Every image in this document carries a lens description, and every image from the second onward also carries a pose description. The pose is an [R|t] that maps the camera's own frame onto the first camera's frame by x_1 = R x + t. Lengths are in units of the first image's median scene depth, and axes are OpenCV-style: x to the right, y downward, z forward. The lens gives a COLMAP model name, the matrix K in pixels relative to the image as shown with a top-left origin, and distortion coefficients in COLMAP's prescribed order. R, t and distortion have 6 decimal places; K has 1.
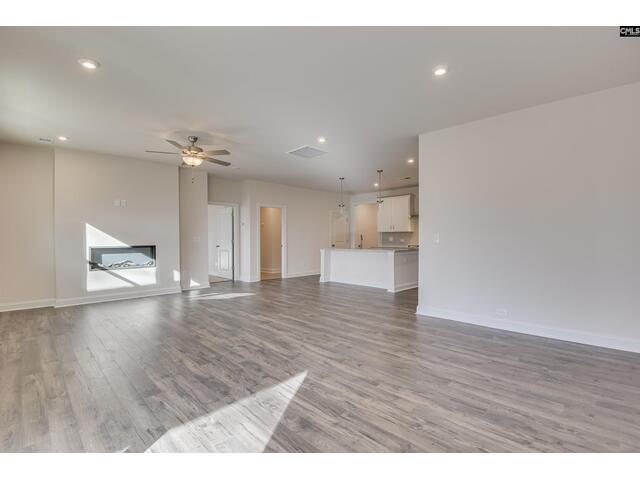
lens RADIAL K [[303.6, 0, 318.7], [0, 303.6, 245.3], [0, 0, 1]] dist [-0.002628, -0.000871]
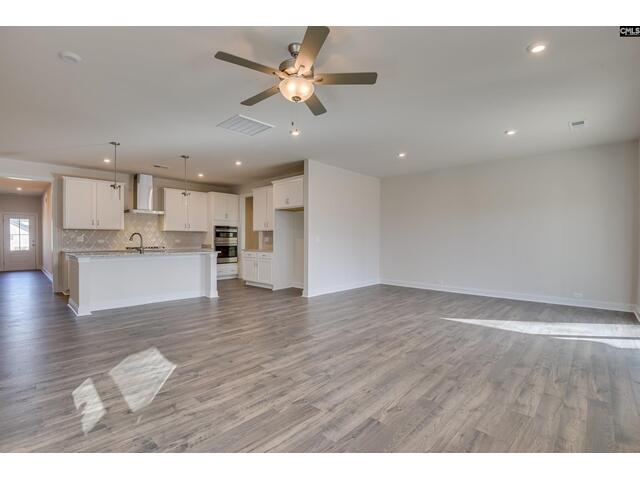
lens RADIAL K [[312.8, 0, 318.3], [0, 312.8, 236.5], [0, 0, 1]] dist [-0.023346, -0.000030]
pose [[-0.064690, 0.019772, 0.997710, -1.219281], [0.019659, 0.999635, -0.018535, -0.008721], [-0.997712, 0.018415, -0.065055, 1.272901]]
